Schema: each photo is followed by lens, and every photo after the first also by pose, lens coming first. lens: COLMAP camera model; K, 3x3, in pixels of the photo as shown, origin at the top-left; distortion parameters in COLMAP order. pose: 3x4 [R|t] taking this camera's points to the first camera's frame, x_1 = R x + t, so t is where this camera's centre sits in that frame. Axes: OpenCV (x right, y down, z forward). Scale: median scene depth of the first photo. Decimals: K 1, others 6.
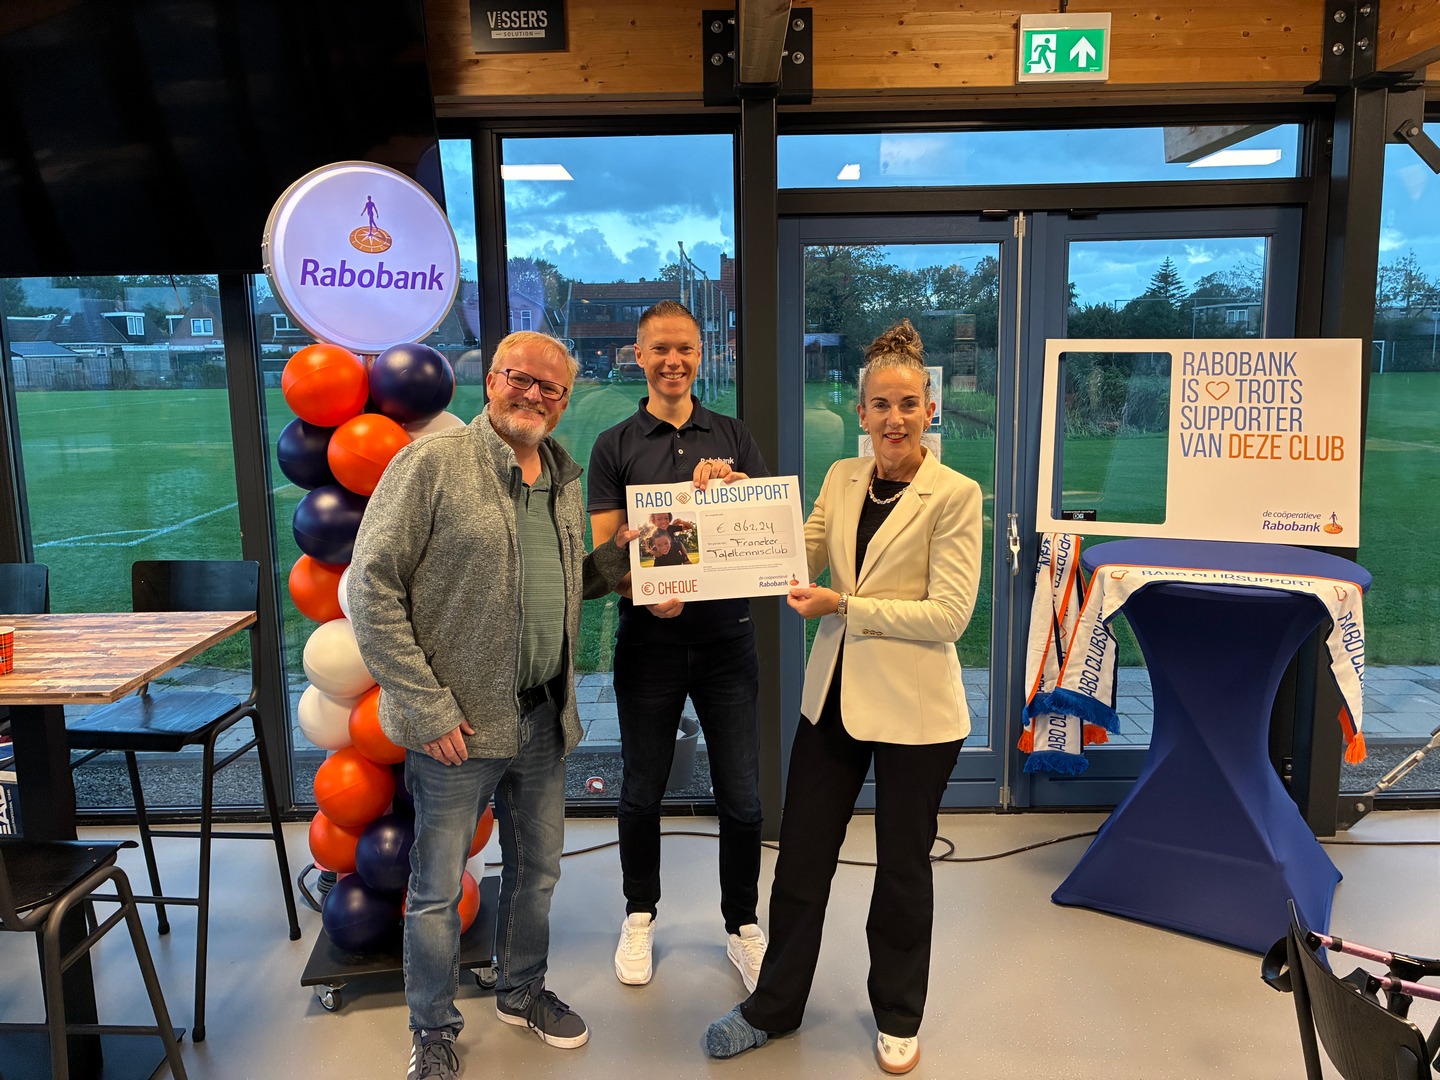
lens RADIAL K [[1091.4, 0, 723.9], [0, 1091.4, 527.2], [0, 0, 1]] dist [0.042220, -0.050961]
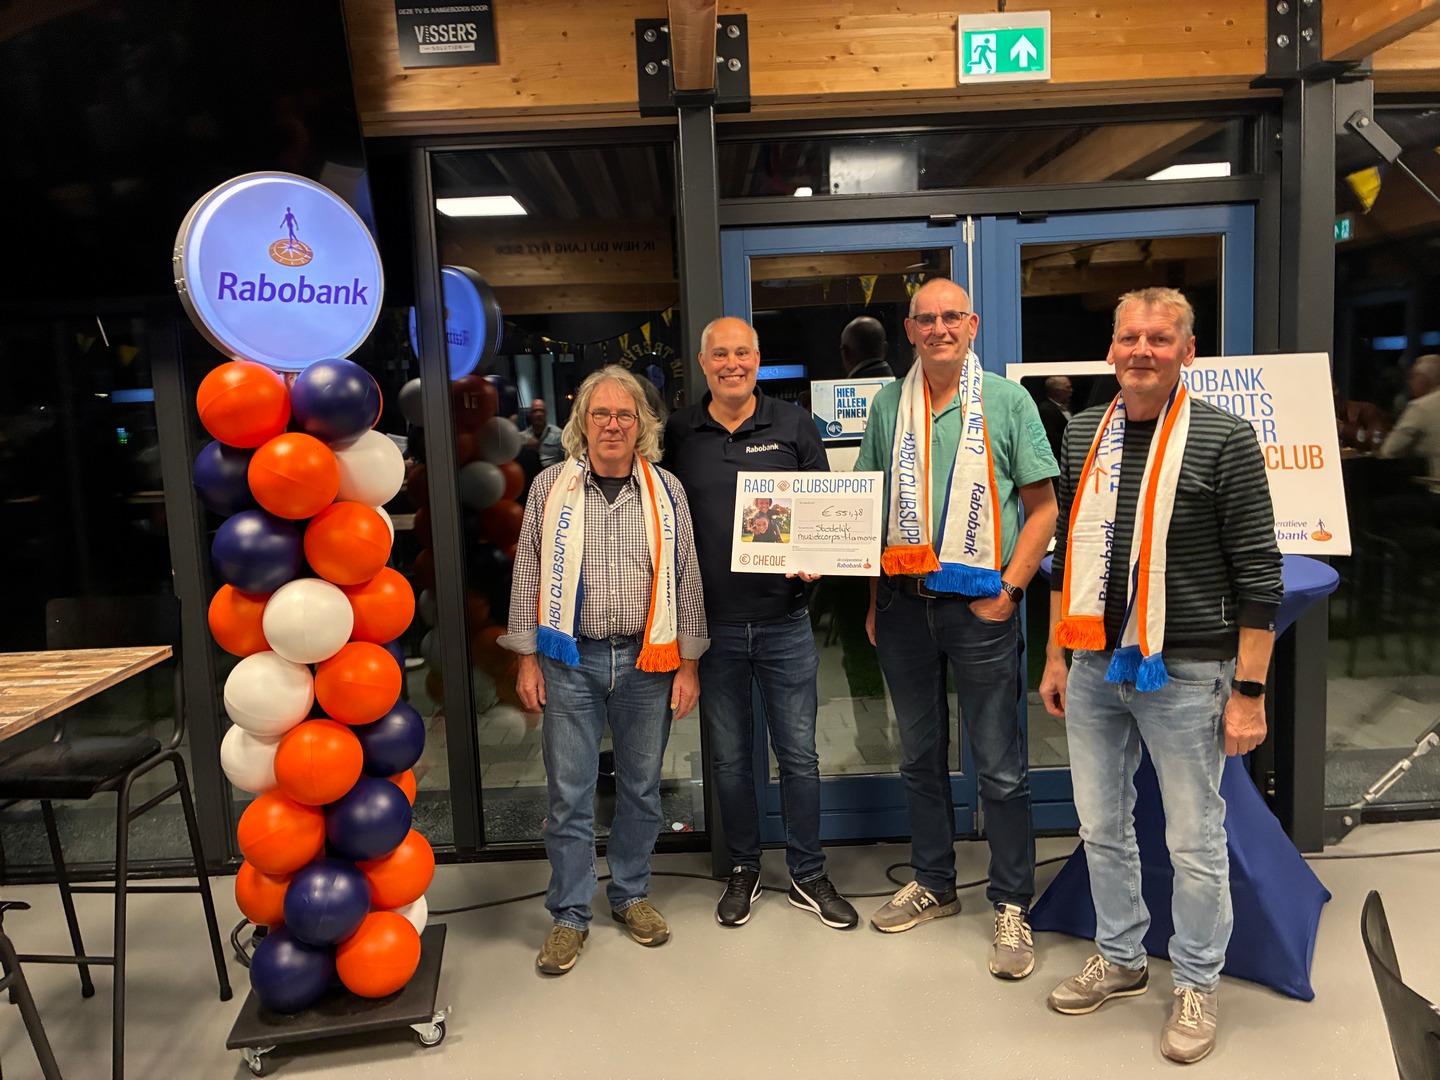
lens RADIAL K [[1091.4, 0, 707.2], [0, 1091.4, 518.7], [0, 0, 1]] dist [0.042220, -0.050961]
pose [[0.999488, -0.030394, 0.010008, 0.021290], [0.030807, 0.998551, -0.044124, 0.019302], [-0.008652, 0.044410, 0.998976, 0.040083]]
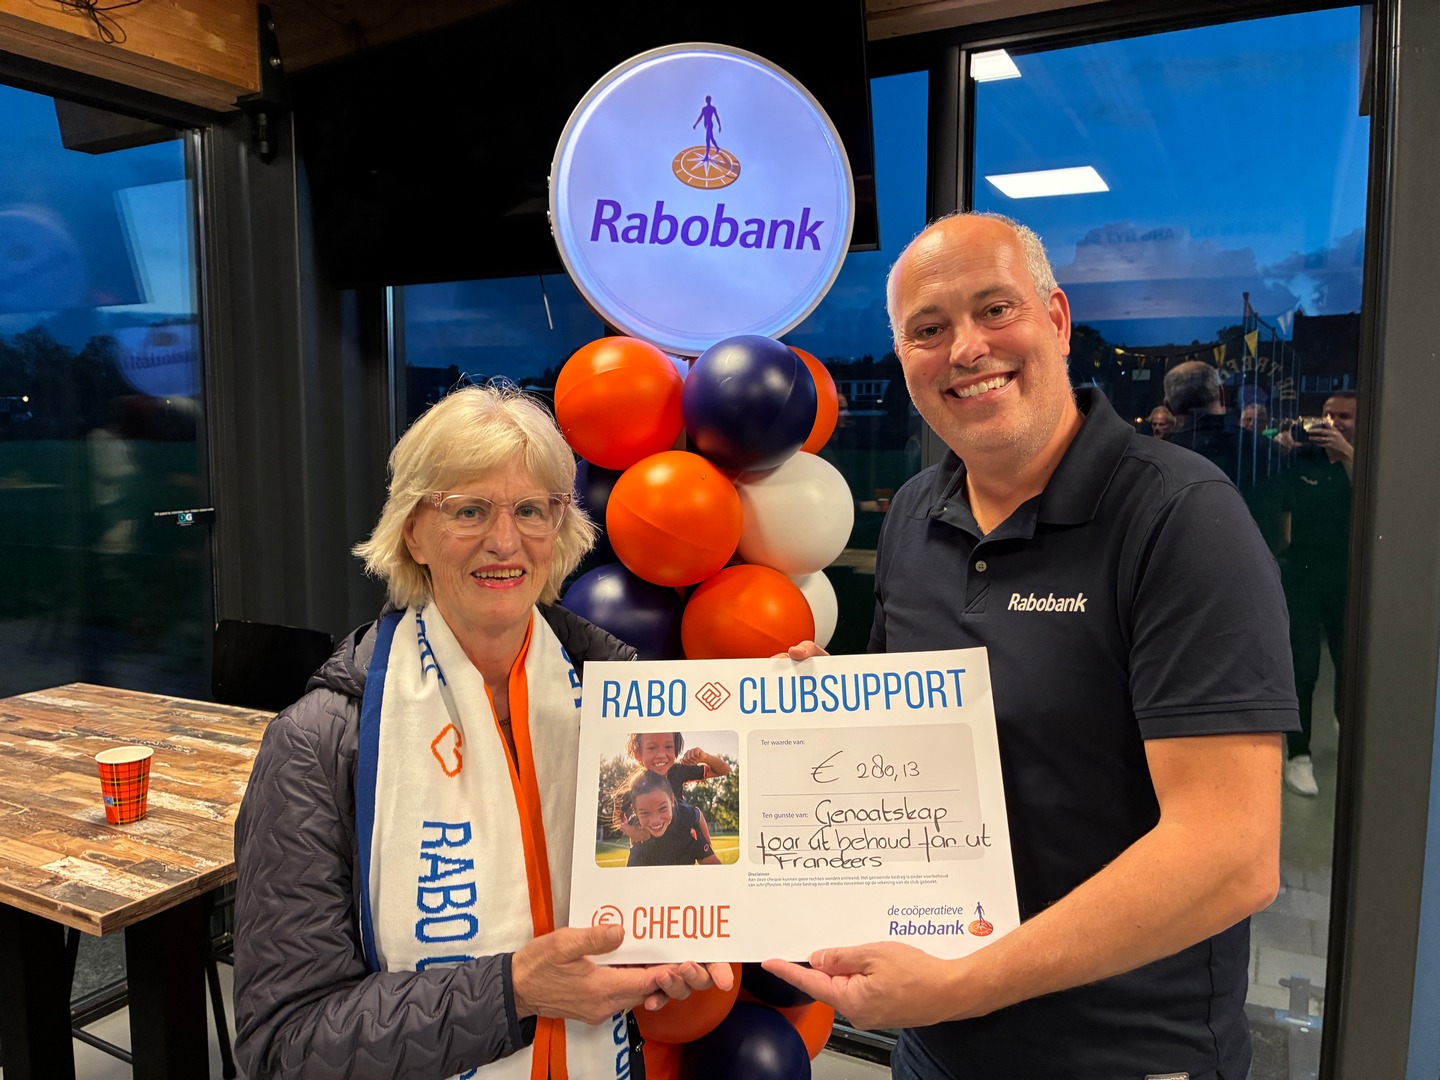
lens RADIAL K [[1091.4, 0, 728.6], [0, 1091.4, 520.0], [0, 0, 1]] dist [0.042220, -0.050961]
pose [[0.891965, 0.056389, -0.448574, -0.021680], [-0.086233, 0.995195, -0.046366, -0.032426], [0.443804, 0.080039, 0.892542, 0.389507]]
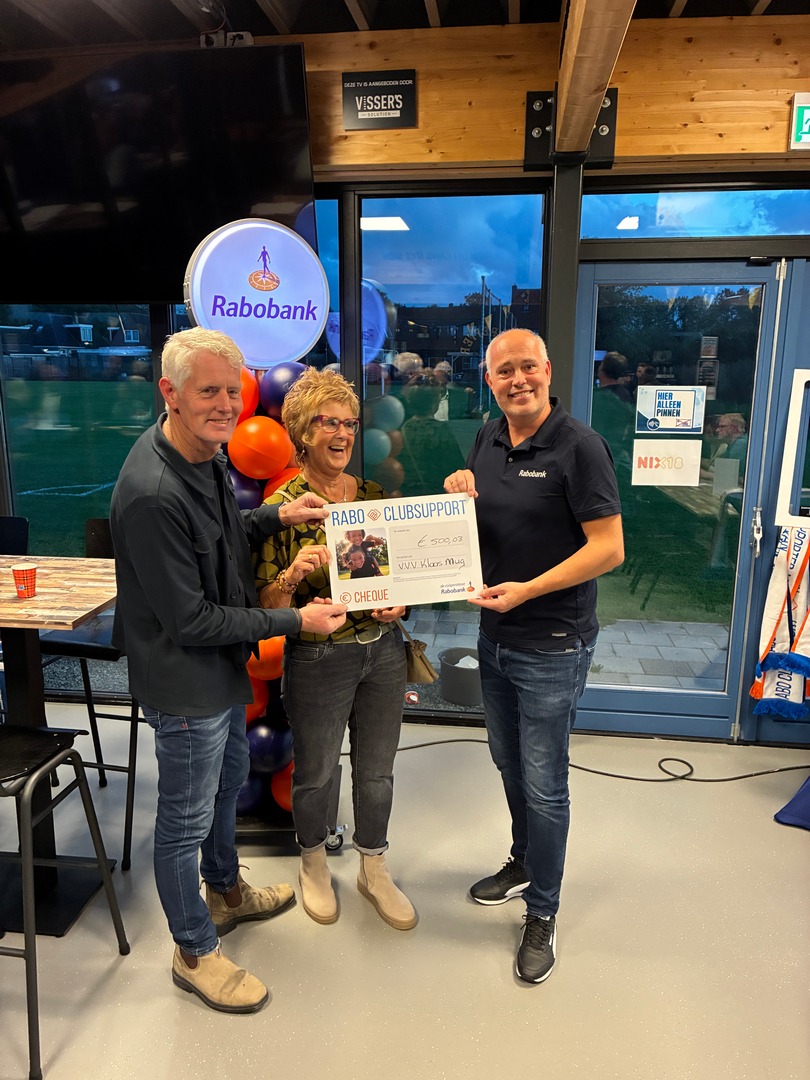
lens RADIAL K [[818.5, 0, 402.2], [0, 818.5, 540.9], [0, 0, 1]] dist [0.042220, -0.050961]
pose [[0.991805, 0.046792, -0.118885, -0.024637], [-0.039835, 0.997389, 0.060231, -0.016581], [0.121393, -0.055002, 0.991080, 0.033434]]
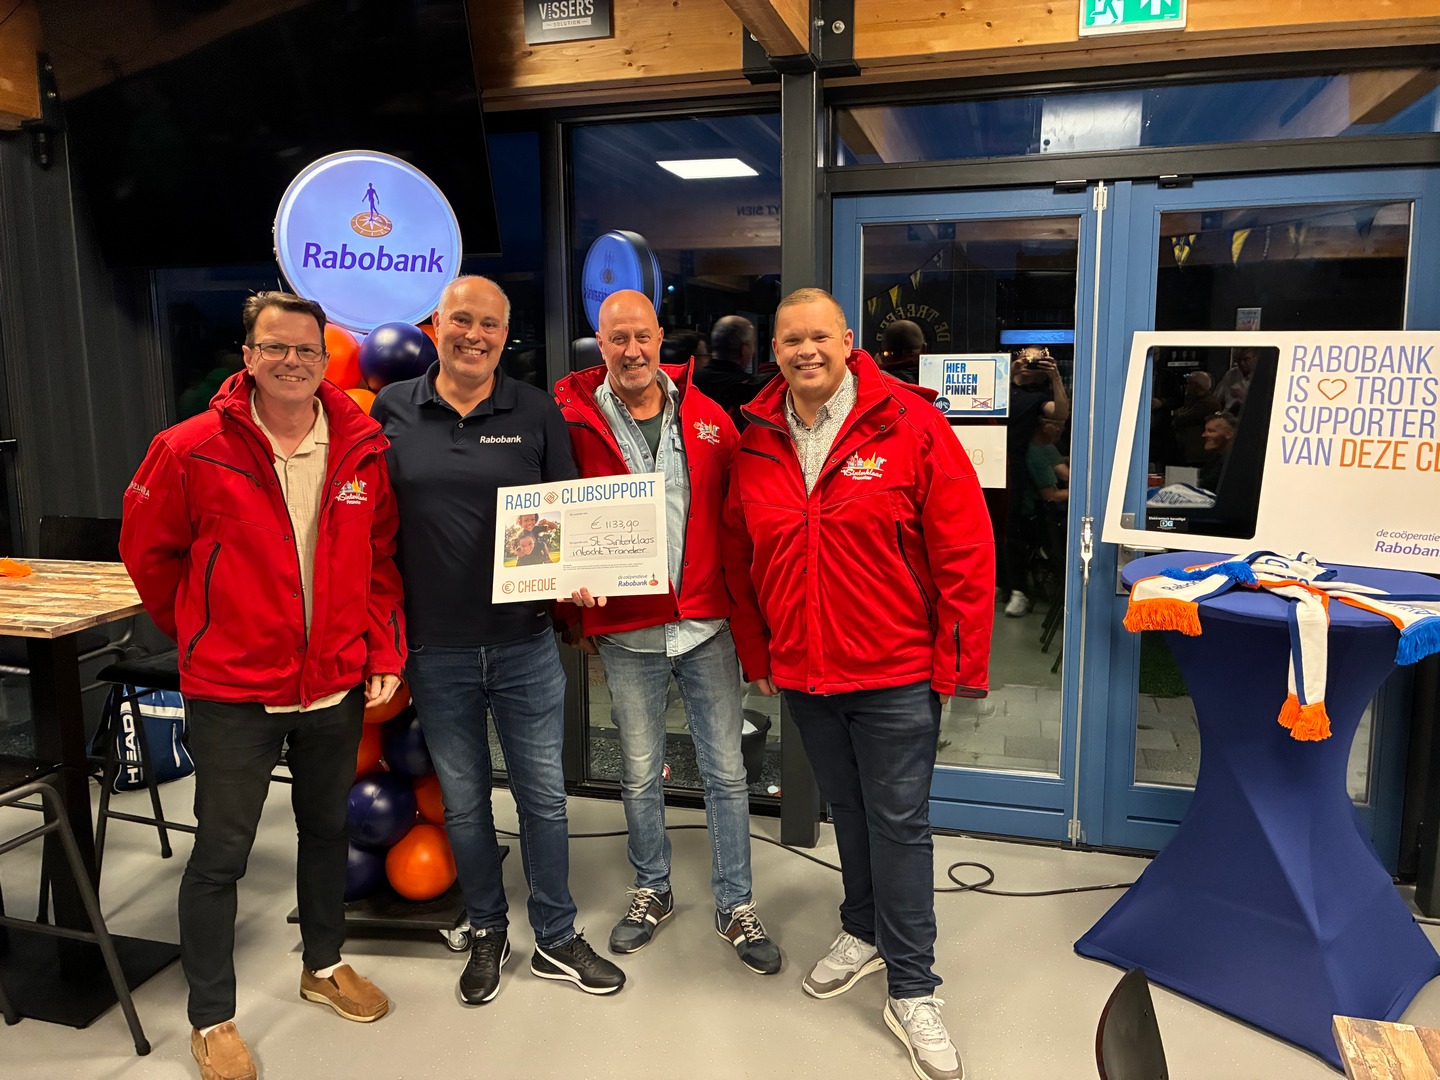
lens RADIAL K [[1091.4, 0, 722.6], [0, 1091.4, 520.7], [0, 0, 1]] dist [0.042220, -0.050961]
pose [[0.965033, 0.045037, -0.258232, 0.236635], [-0.046957, 0.998896, -0.001270, 0.006863], [0.257890, 0.013352, 0.966082, 0.057187]]
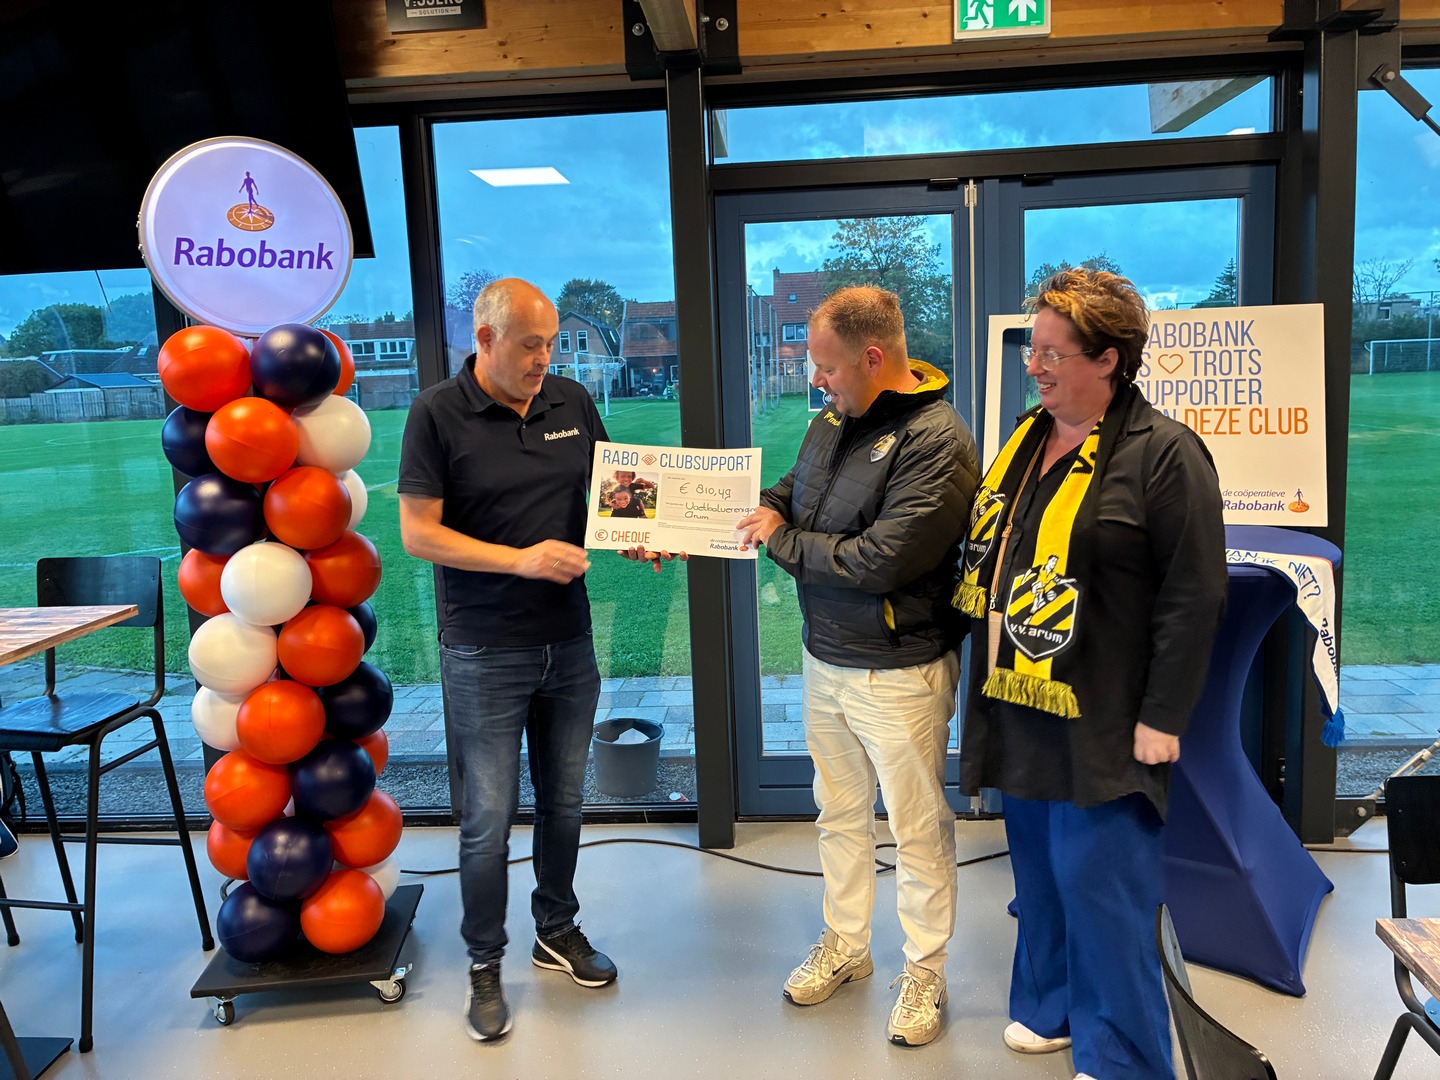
lens RADIAL K [[1091.4, 0, 724.9], [0, 1091.4, 520.2], [0, 0, 1]] dist [0.042220, -0.050961]
pose [[0.998271, -0.017148, -0.056229, 0.116818], [0.015946, 0.999636, -0.021754, 0.025611], [0.056581, 0.020820, 0.998181, 0.053599]]
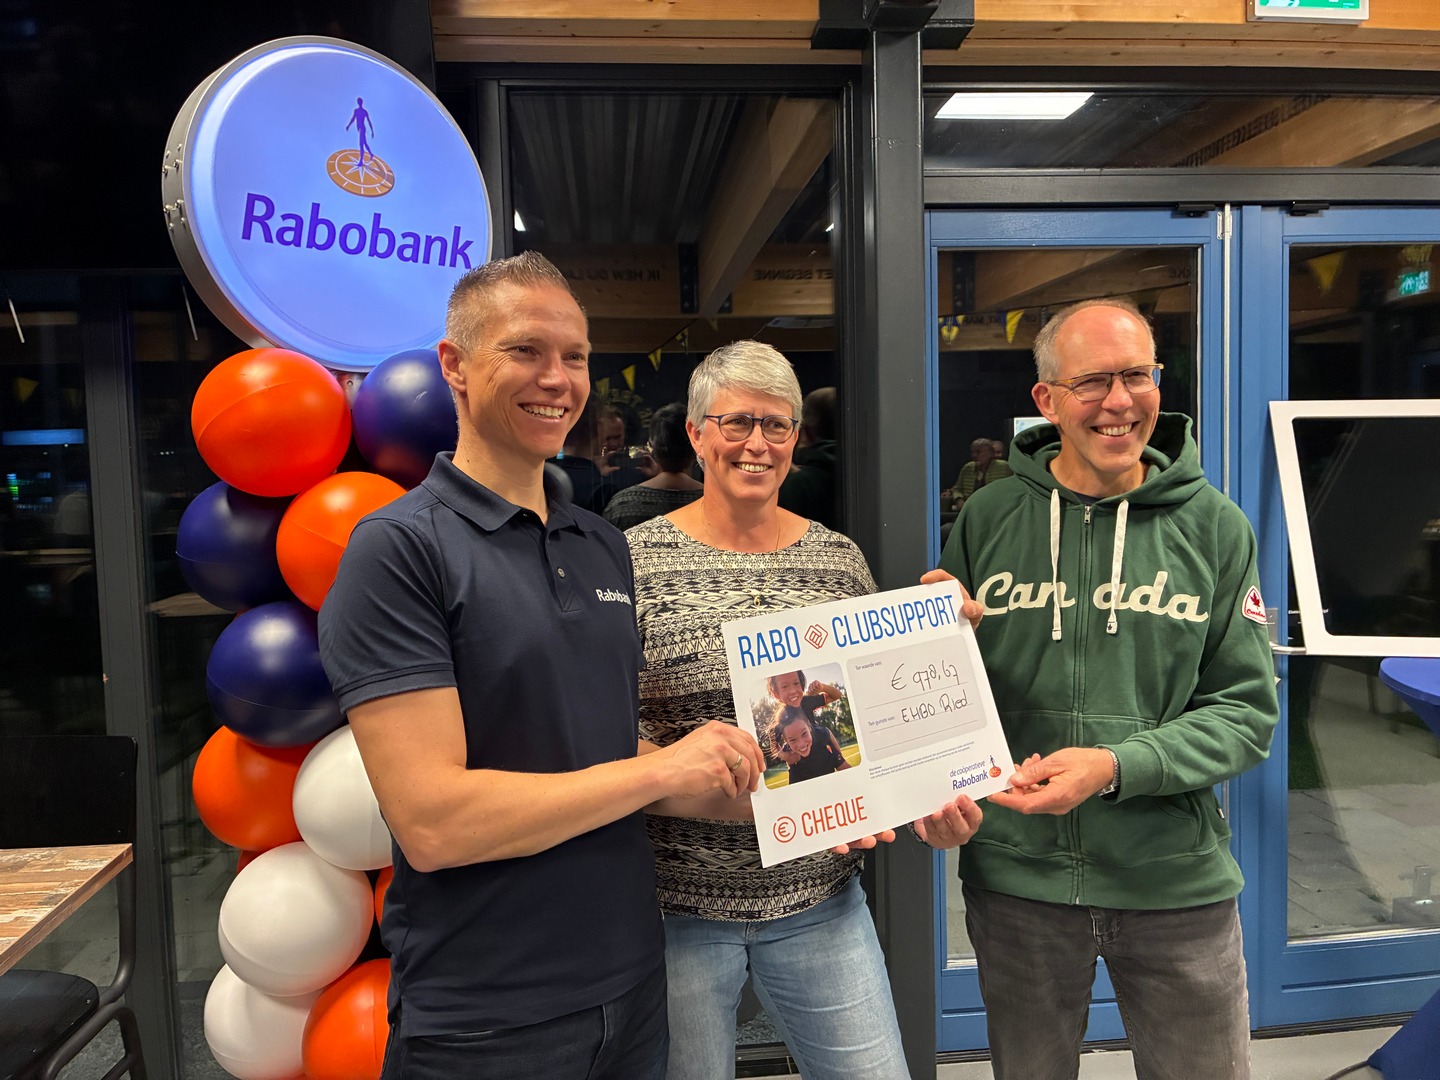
lens RADIAL K [[1091.4, 0, 711.7], [0, 1091.4, 518.6], [0, 0, 1]] dist [0.042220, -0.050961]
pose [[0.995443, -0.016246, 0.093968, -0.159117], [0.025145, 0.995225, -0.094309, -0.018594], [-0.091987, 0.096242, 0.991098, 0.350157]]
